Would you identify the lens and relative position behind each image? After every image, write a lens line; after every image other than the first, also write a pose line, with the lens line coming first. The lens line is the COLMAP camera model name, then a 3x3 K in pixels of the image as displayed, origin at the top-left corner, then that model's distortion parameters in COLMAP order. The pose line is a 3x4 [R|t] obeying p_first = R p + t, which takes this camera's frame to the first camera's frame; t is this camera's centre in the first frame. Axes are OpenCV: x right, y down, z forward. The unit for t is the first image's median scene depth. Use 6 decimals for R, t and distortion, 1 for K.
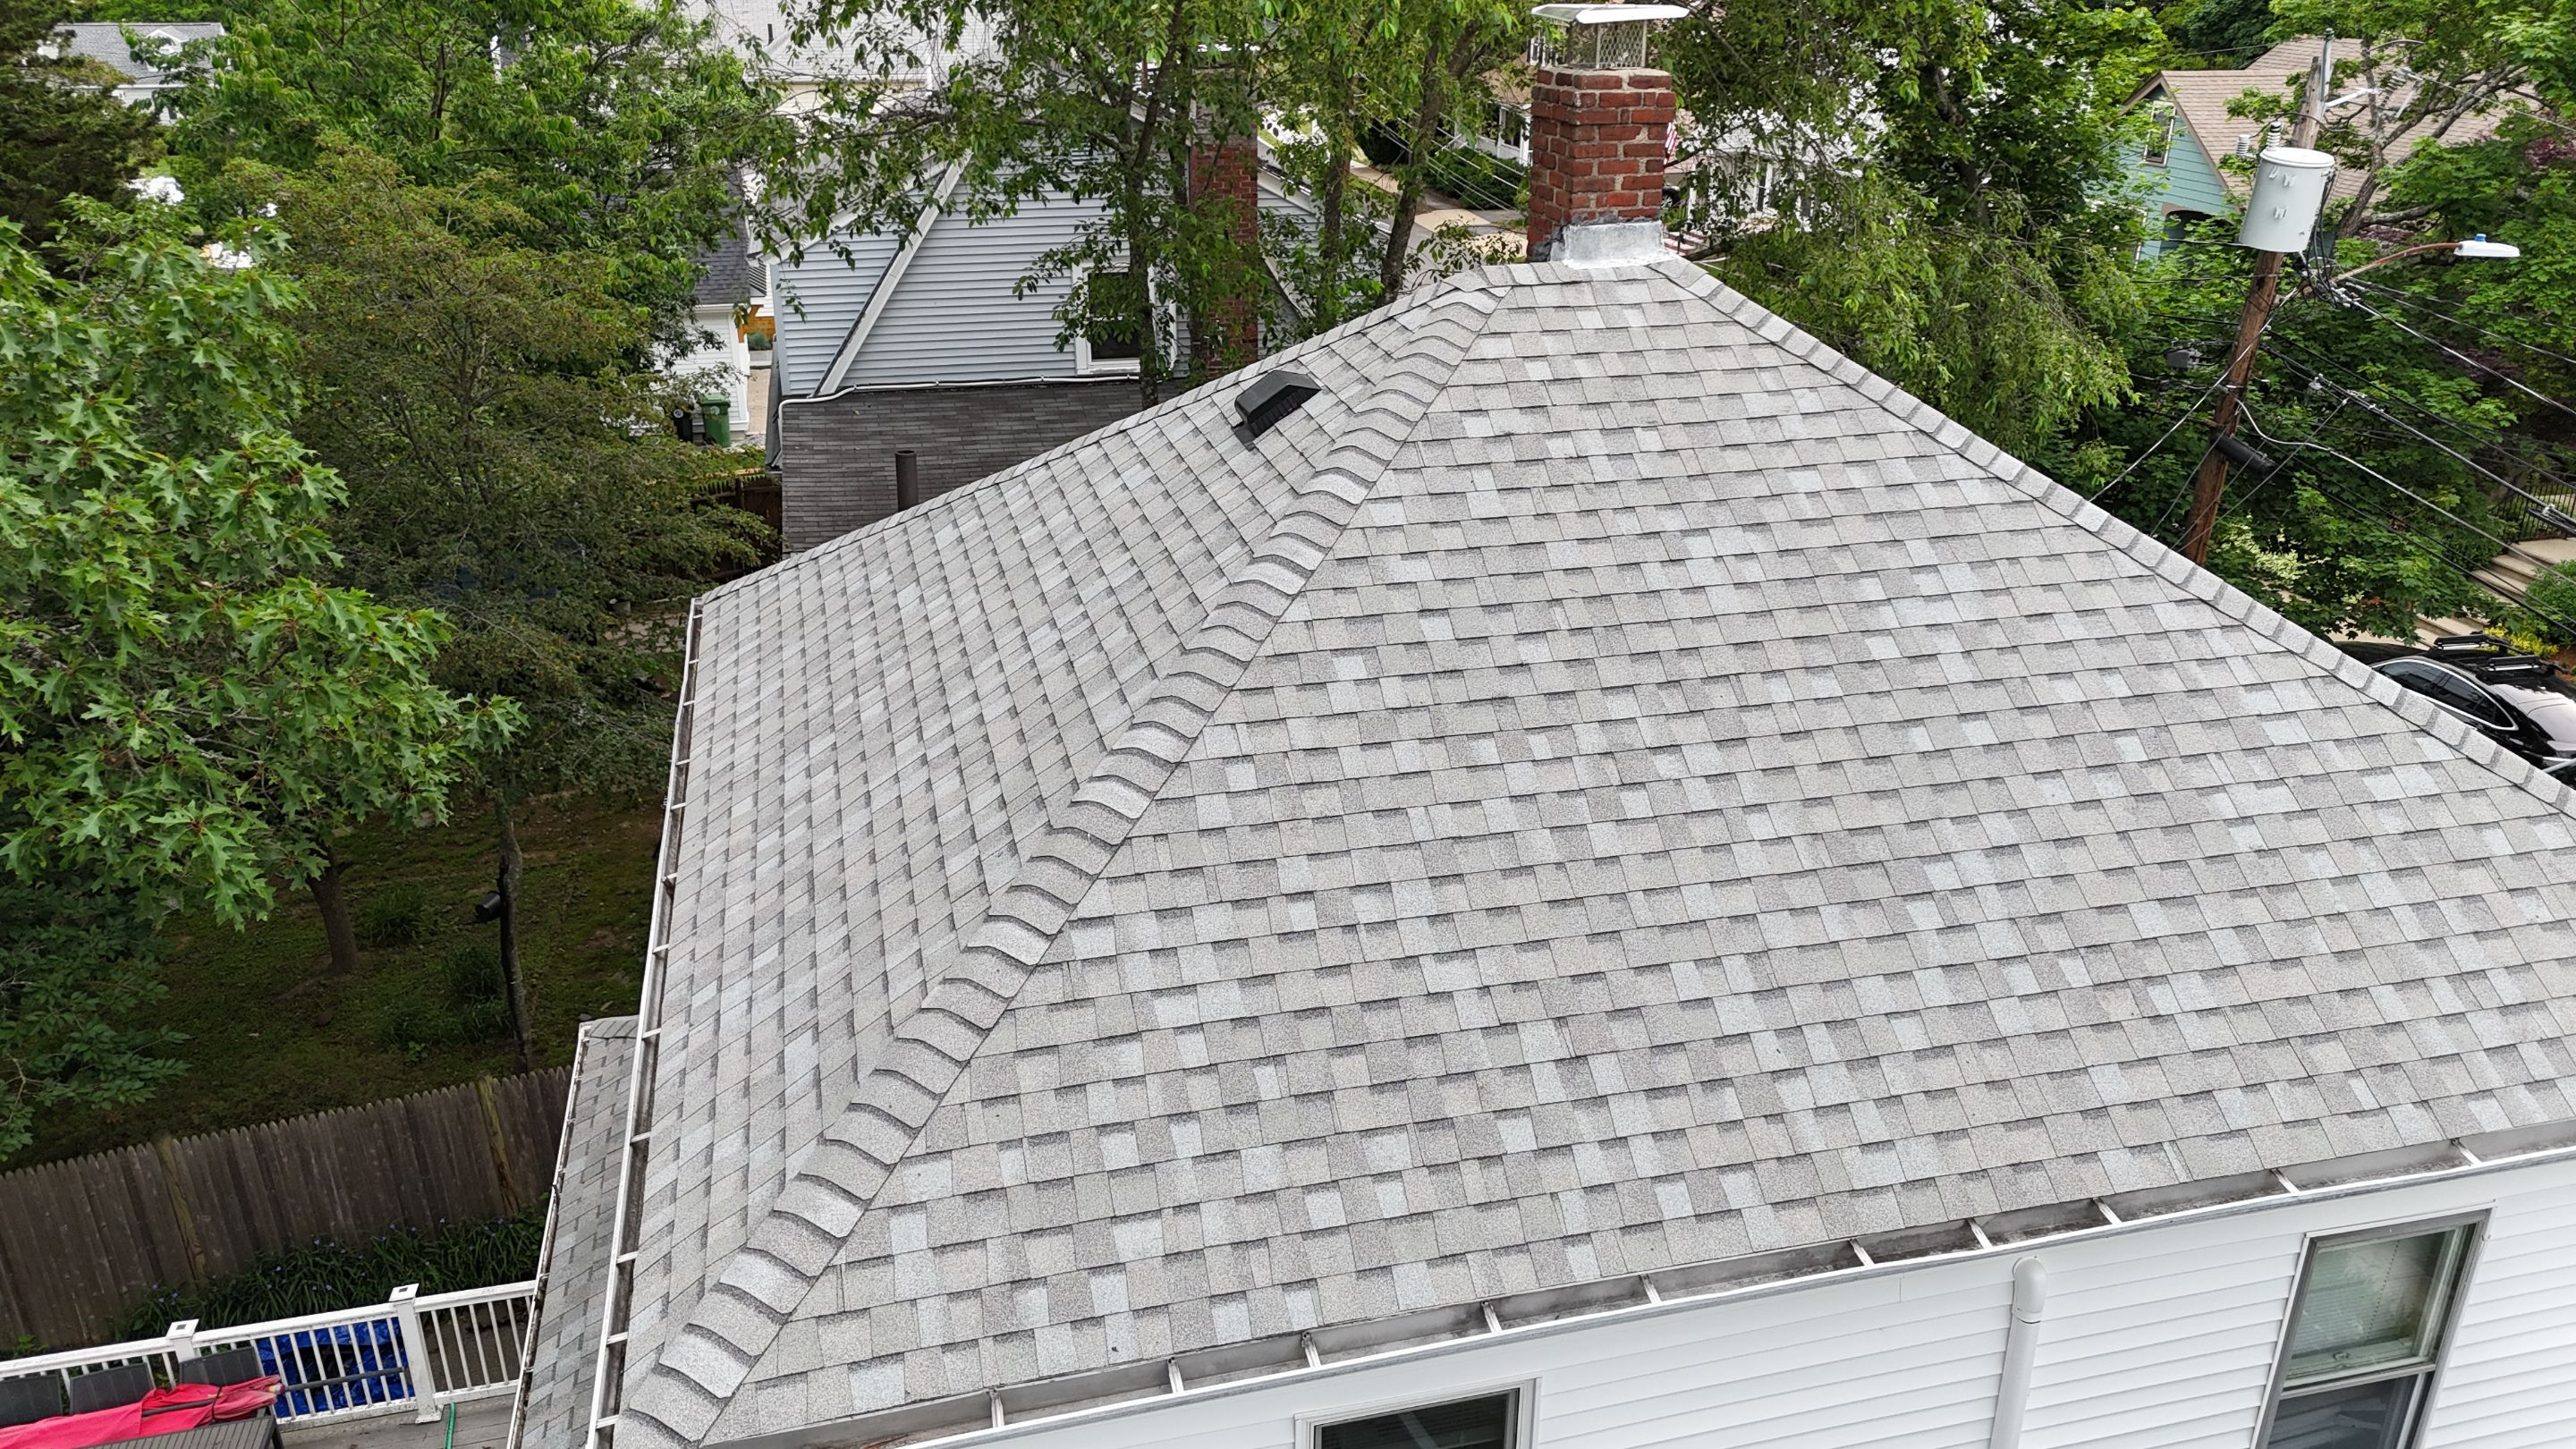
lens RADIAL K [[1880.4, 0, 1290.6], [0, 1880.4, 715.2], [0, 0, 1]] dist [0.124802, -0.183359]
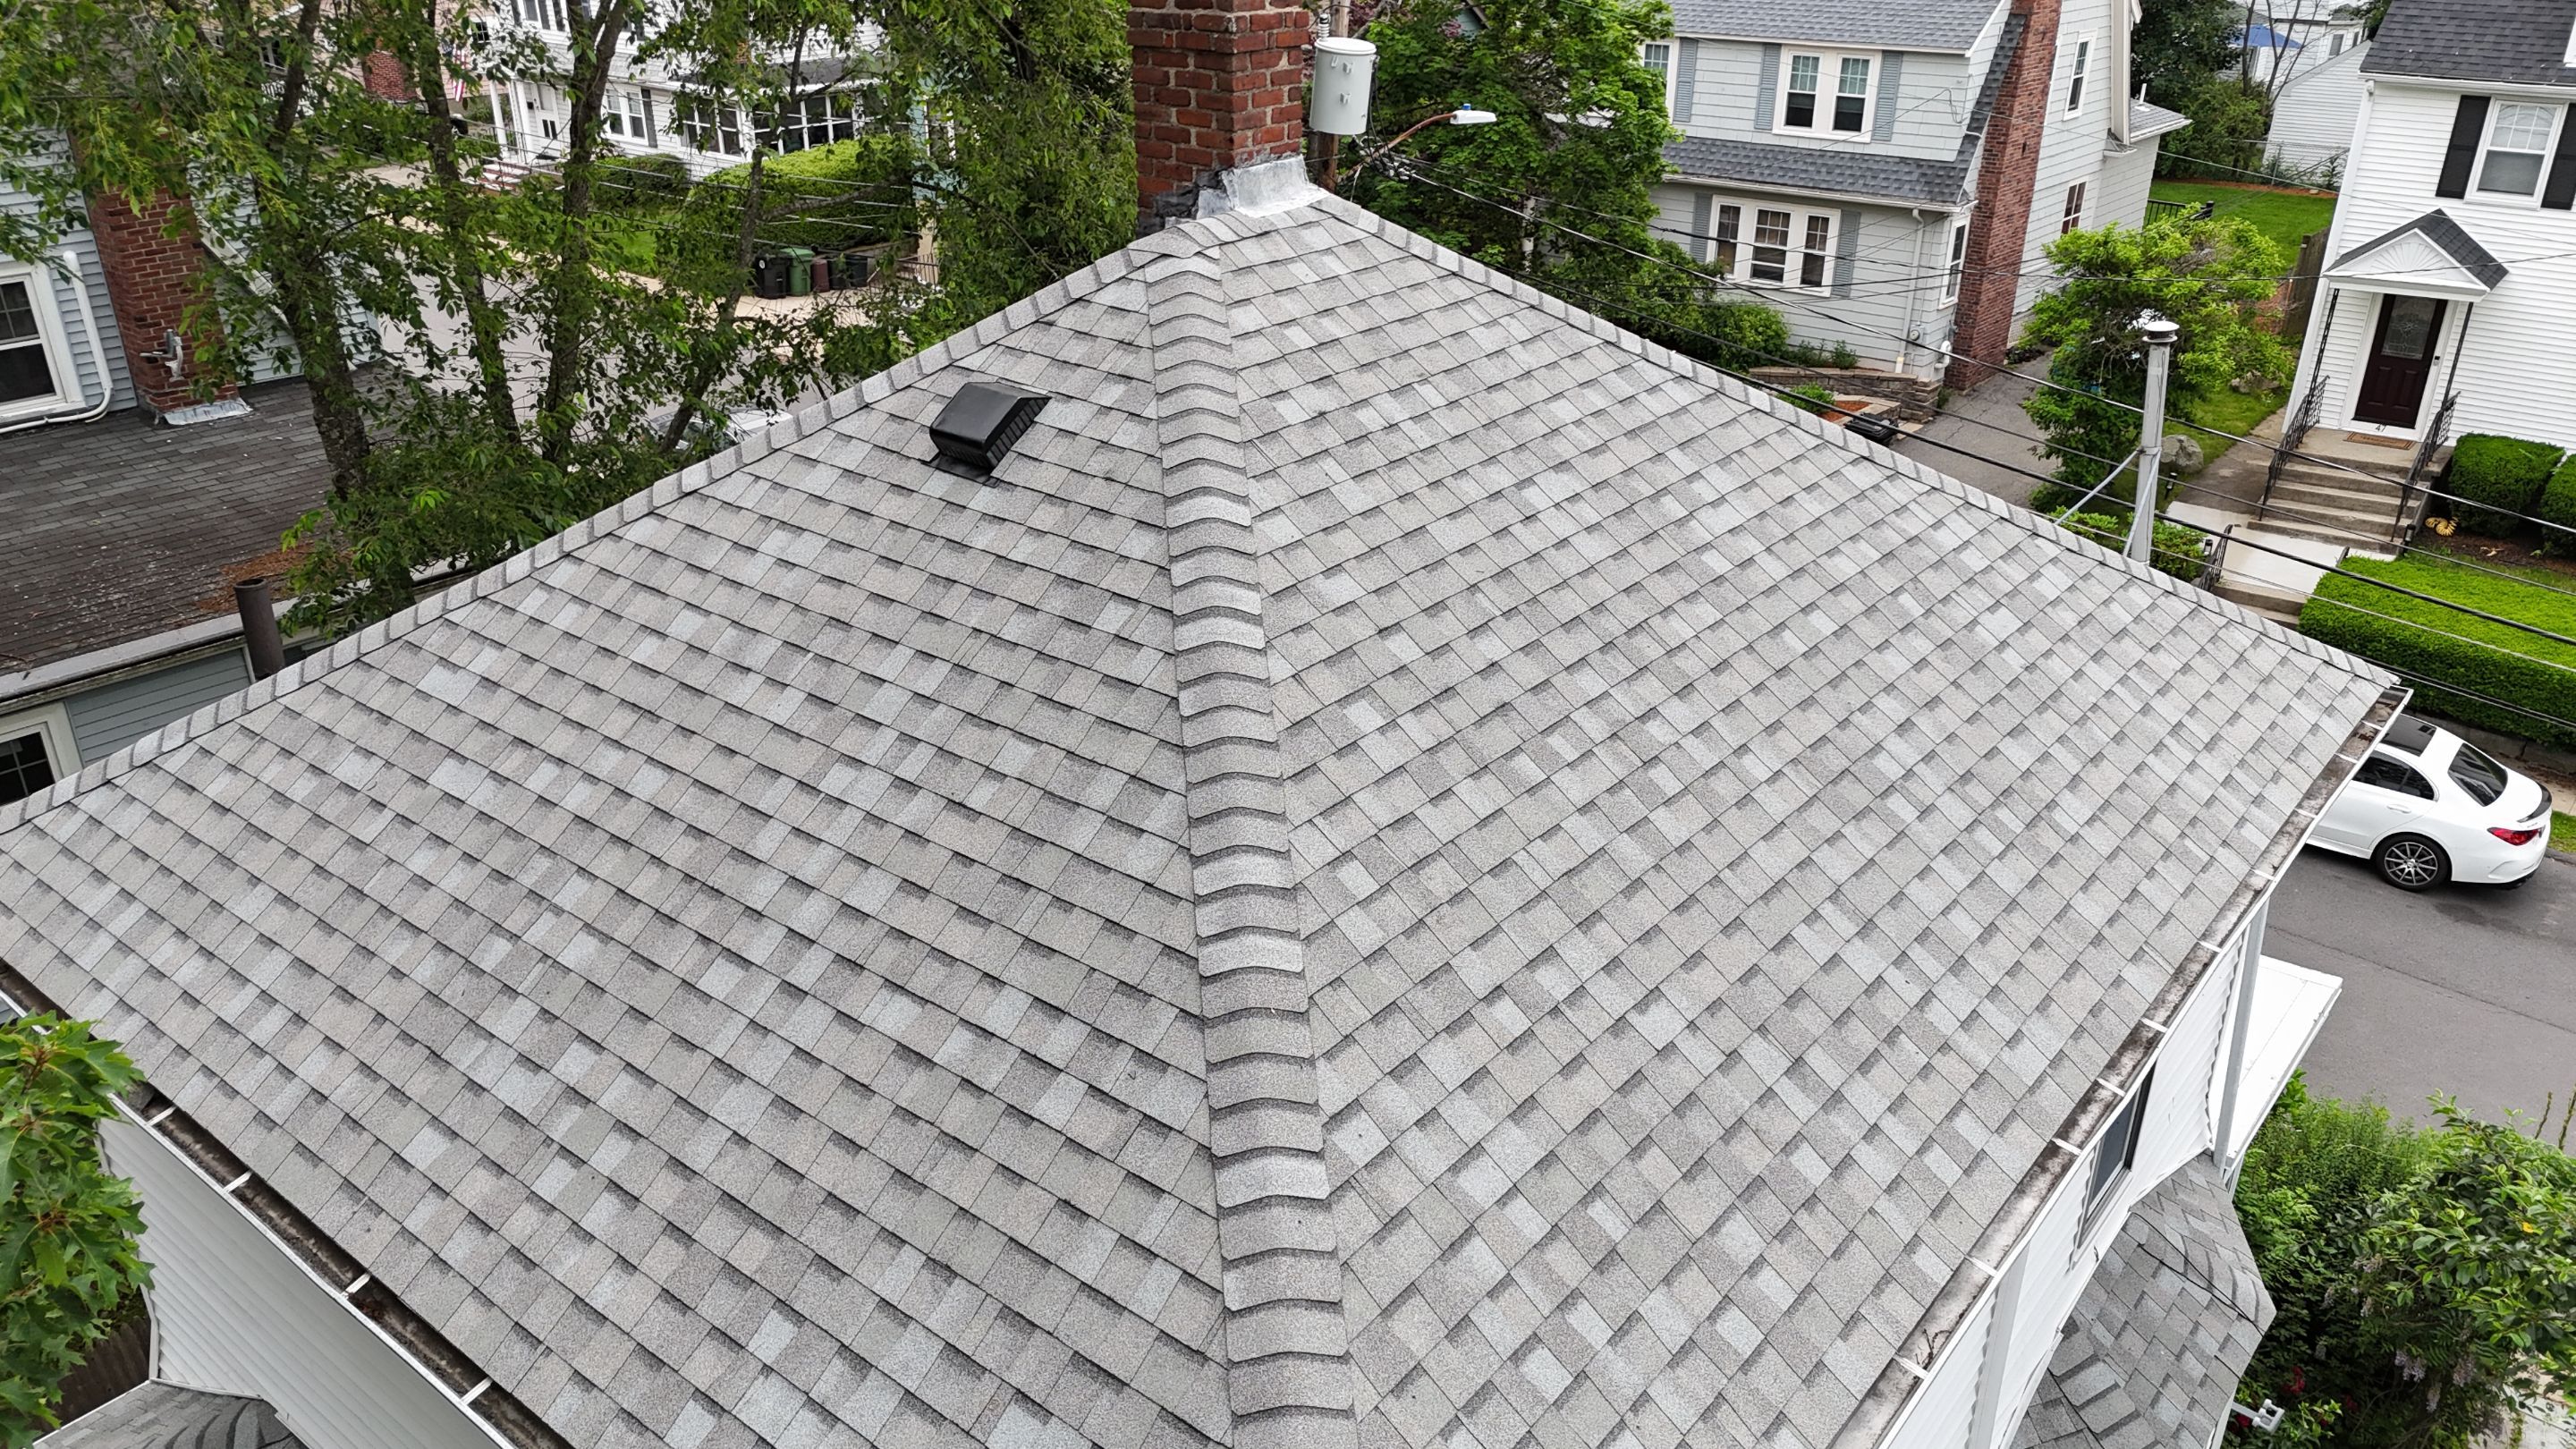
lens RADIAL K [[1880.7, 0, 1284.7], [0, 1880.7, 716.2], [0, 0, 1]] dist [0.115329, -0.195976]
pose [[0.802463, -0.255034, 0.539454, -0.479270], [0.230618, 0.966366, 0.113806, -0.137707], [-0.550335, 0.033083, 0.834288, 0.335629]]
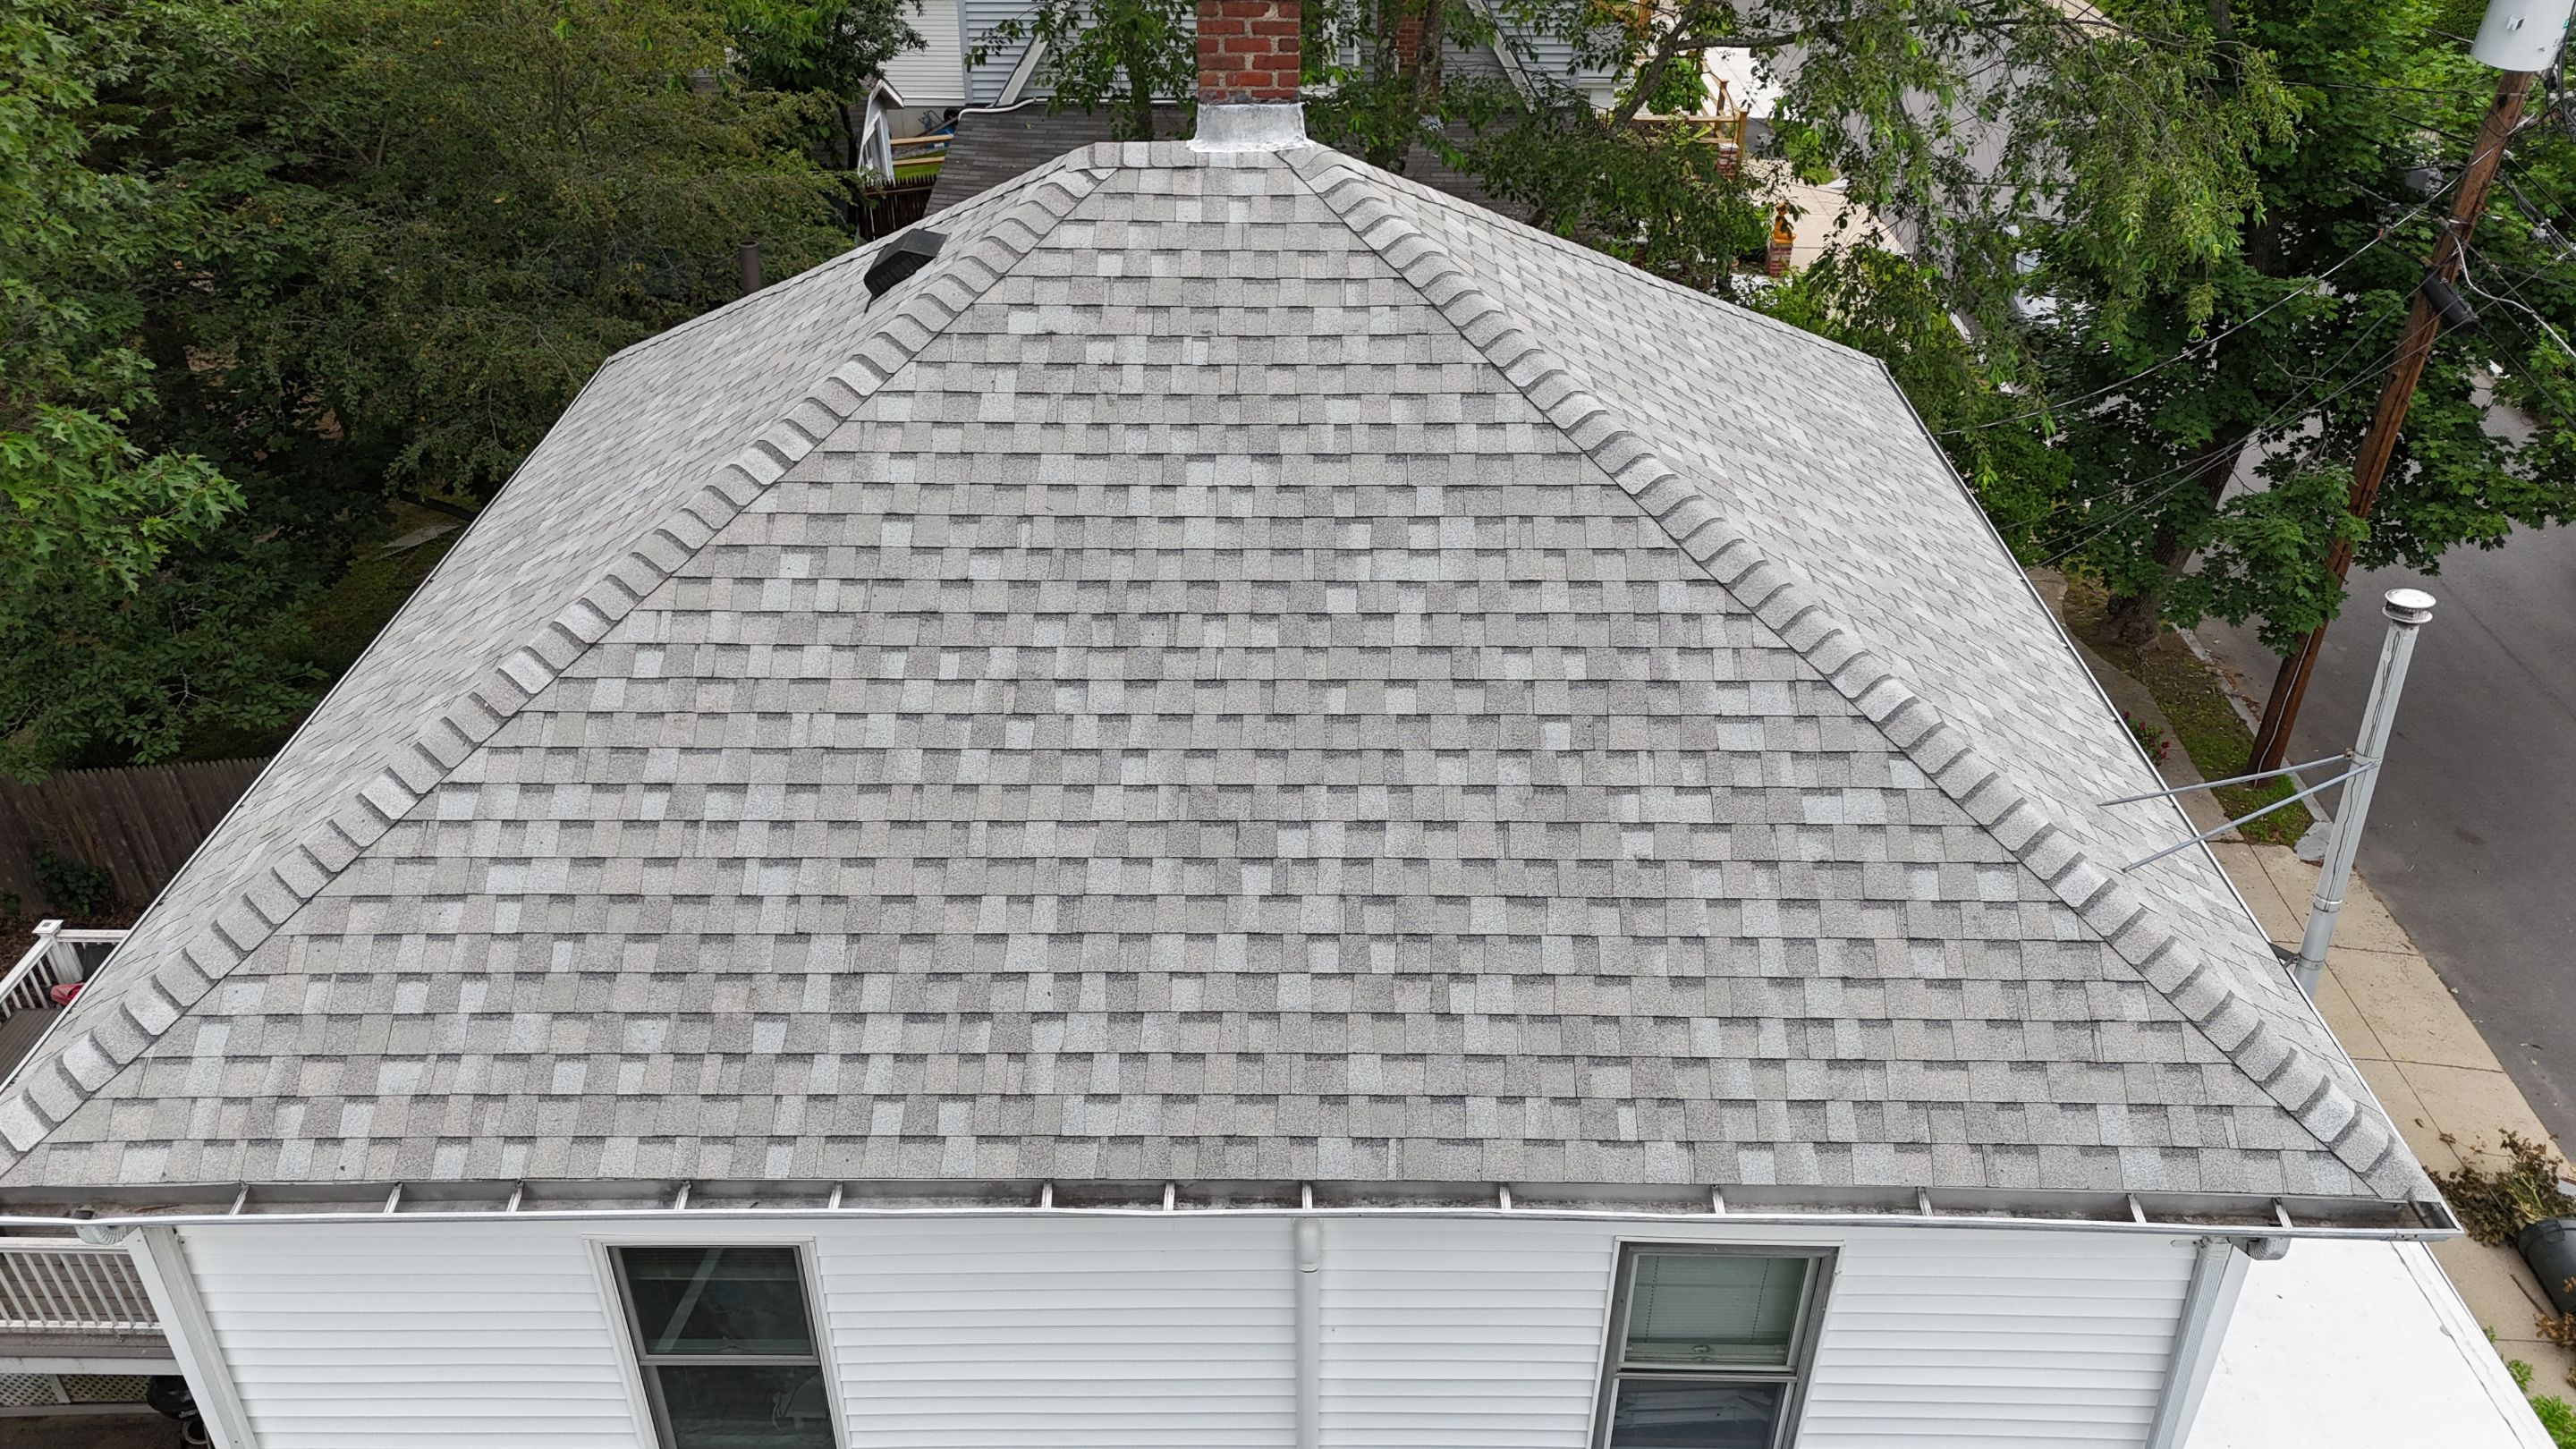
lens RADIAL K [[1886.9, 0, 1298.9], [0, 1886.9, 723.3], [0, 0, 1]] dist [0.075013, -0.069020]
pose [[0.968078, 0.136213, -0.210406, 0.567794], [-0.097428, 0.977929, 0.184829, -0.171451], [0.230938, -0.158430, 0.959983, 0.044313]]
